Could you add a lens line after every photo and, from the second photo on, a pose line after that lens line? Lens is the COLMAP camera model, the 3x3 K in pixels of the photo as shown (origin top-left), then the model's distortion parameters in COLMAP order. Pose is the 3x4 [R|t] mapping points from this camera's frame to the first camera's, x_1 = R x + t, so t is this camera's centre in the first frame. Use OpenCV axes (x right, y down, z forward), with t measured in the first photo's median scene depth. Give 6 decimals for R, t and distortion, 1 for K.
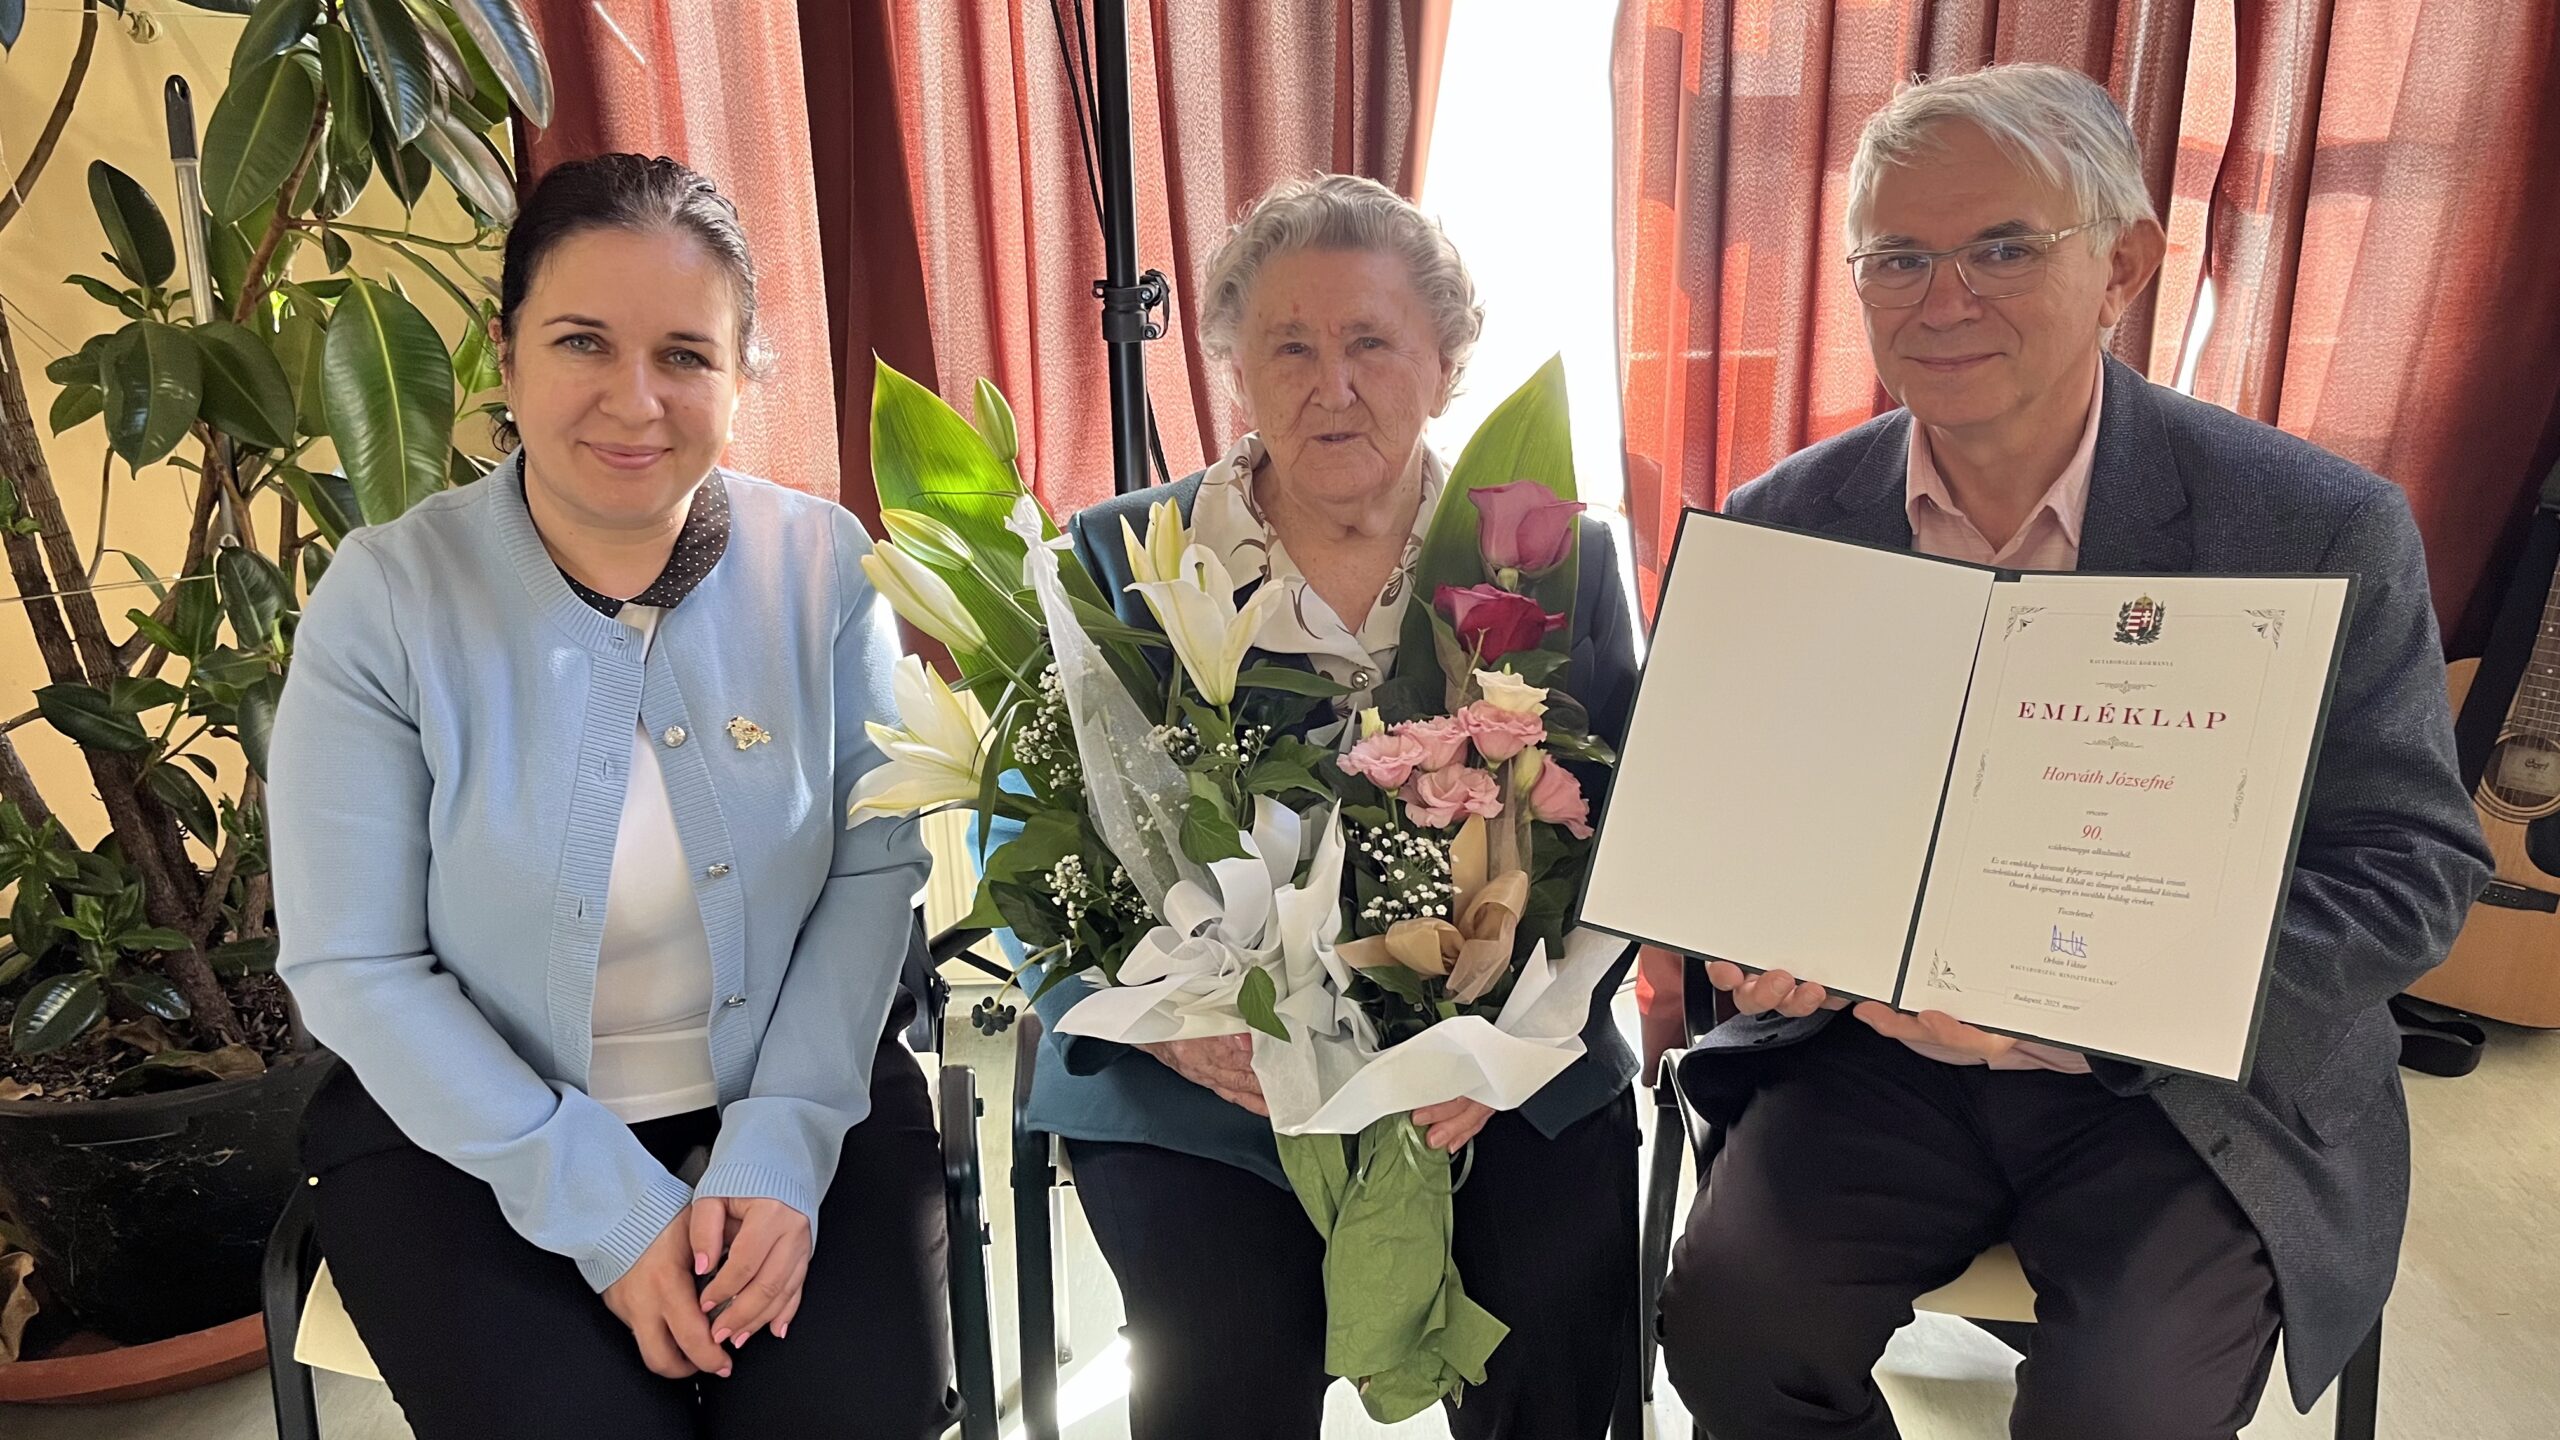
lens RADIAL K [[1932.6, 0, 1296.2], [0, 1932.6, 700.8], [0, 0, 1]] dist [0.037382, -0.027664]
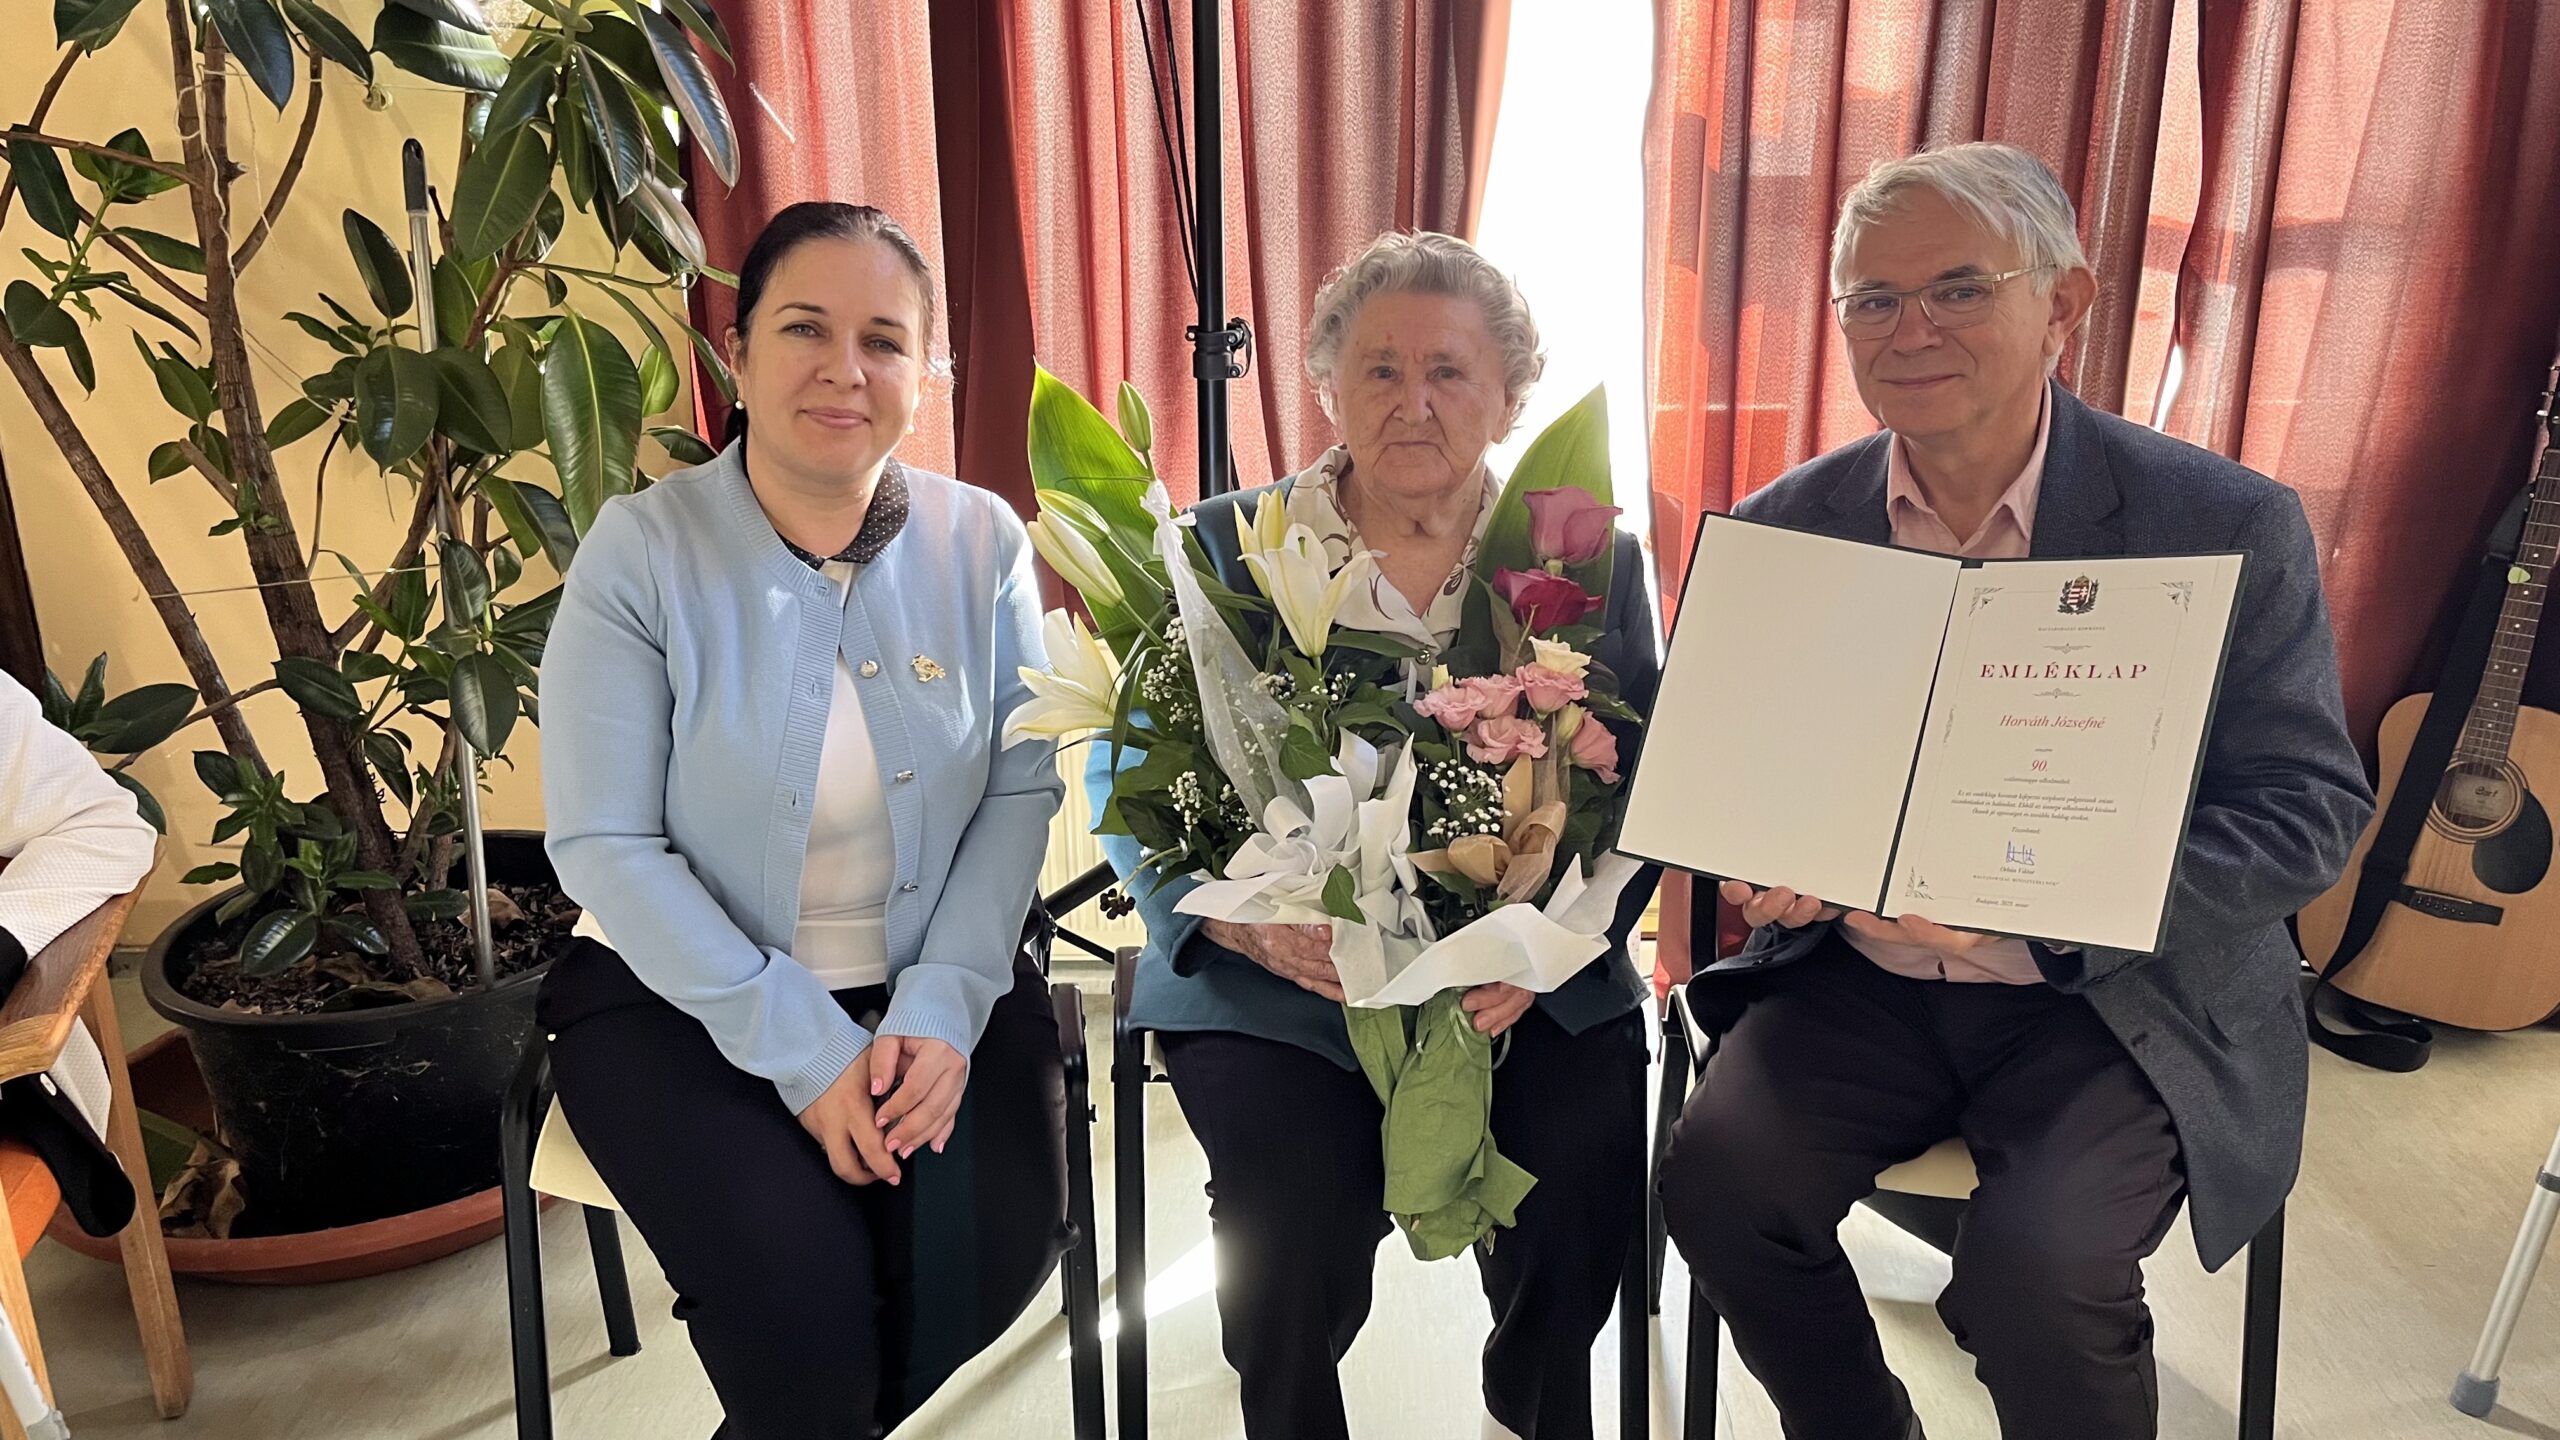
lens RADIAL K [[1922.9, 0, 1259.1], [0, 1922.9, 730.8], [0, 0, 1]] dist [0.039485, -0.026667]
pose [[0.999358, 0.020275, -0.029530, -0.031397], [-0.021145, 0.999343, -0.029453, 0.076481], [0.028914, 0.030058, 0.999130, -0.182504]]
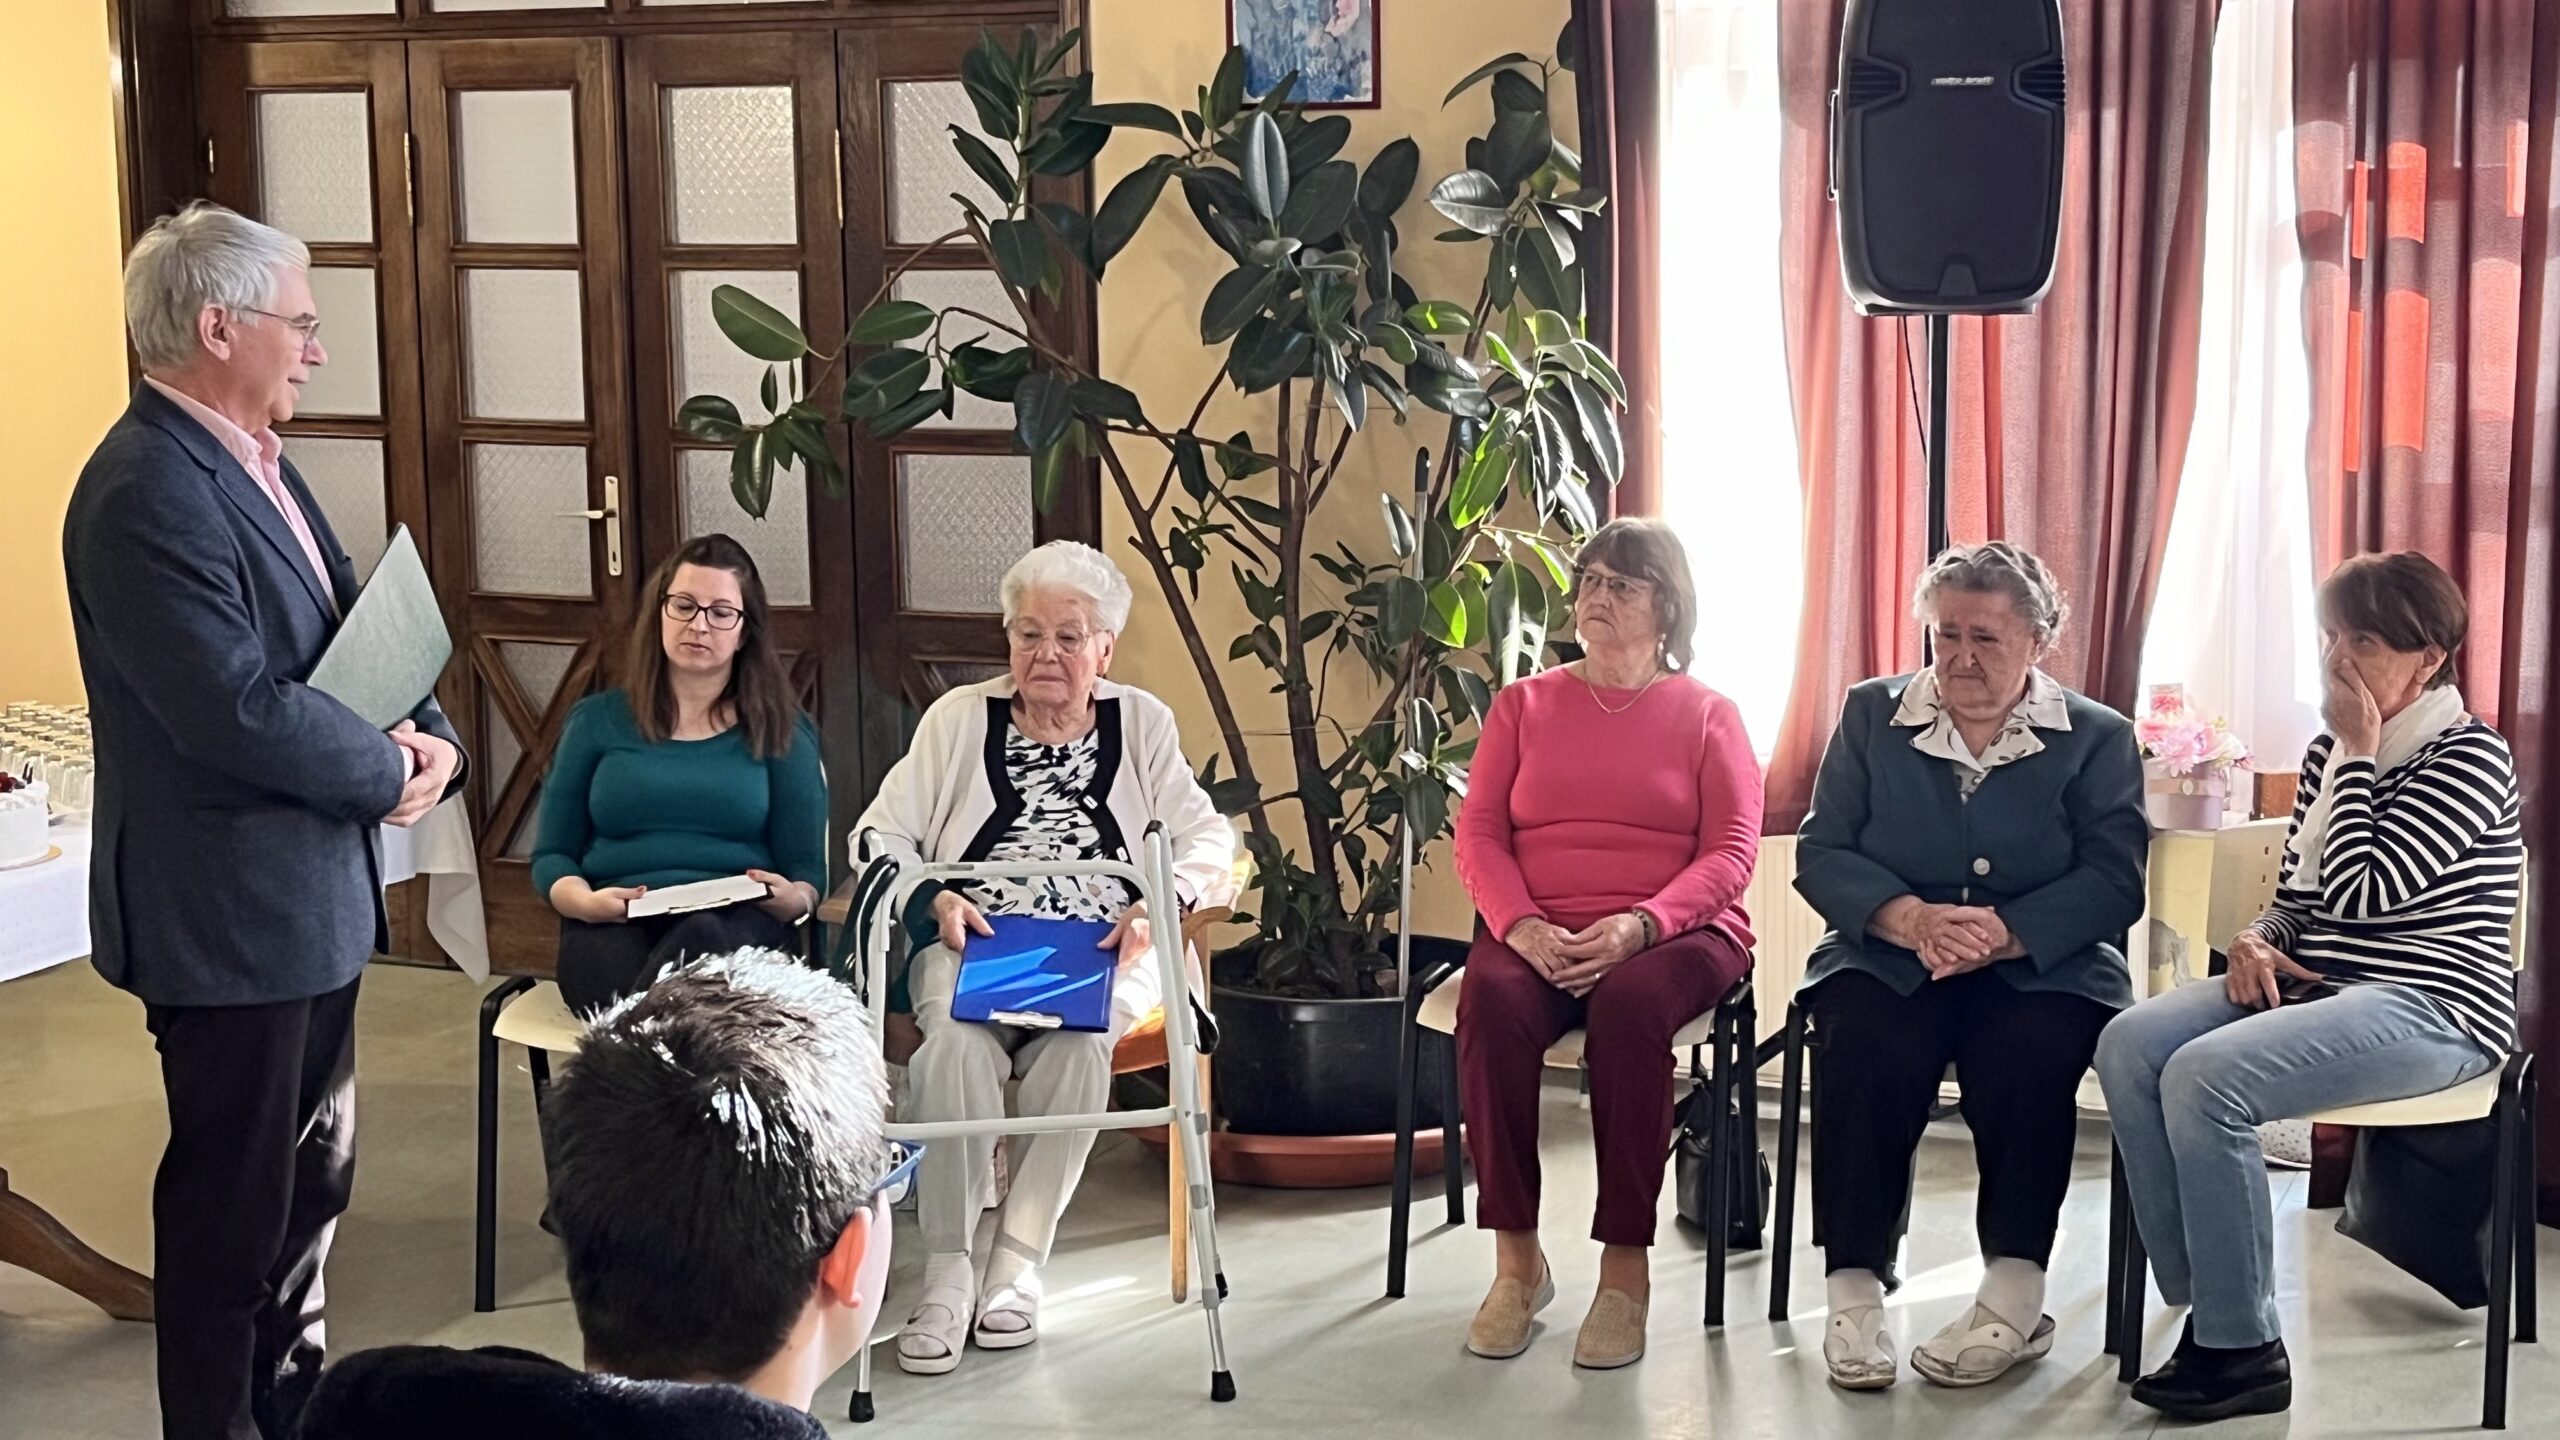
lens RADIAL K [[3363.1, 0, 1291.4], [0, 3363.1, 730.3], [0, 0, 1]] dist [0.040133, 0.000000]
pose [[0.914666, 0.071375, -0.397859, 0.725310], [-0.143550, 0.977484, -0.154658, 0.552611], [0.377862, 0.198573, 0.904317, -2.295409]]
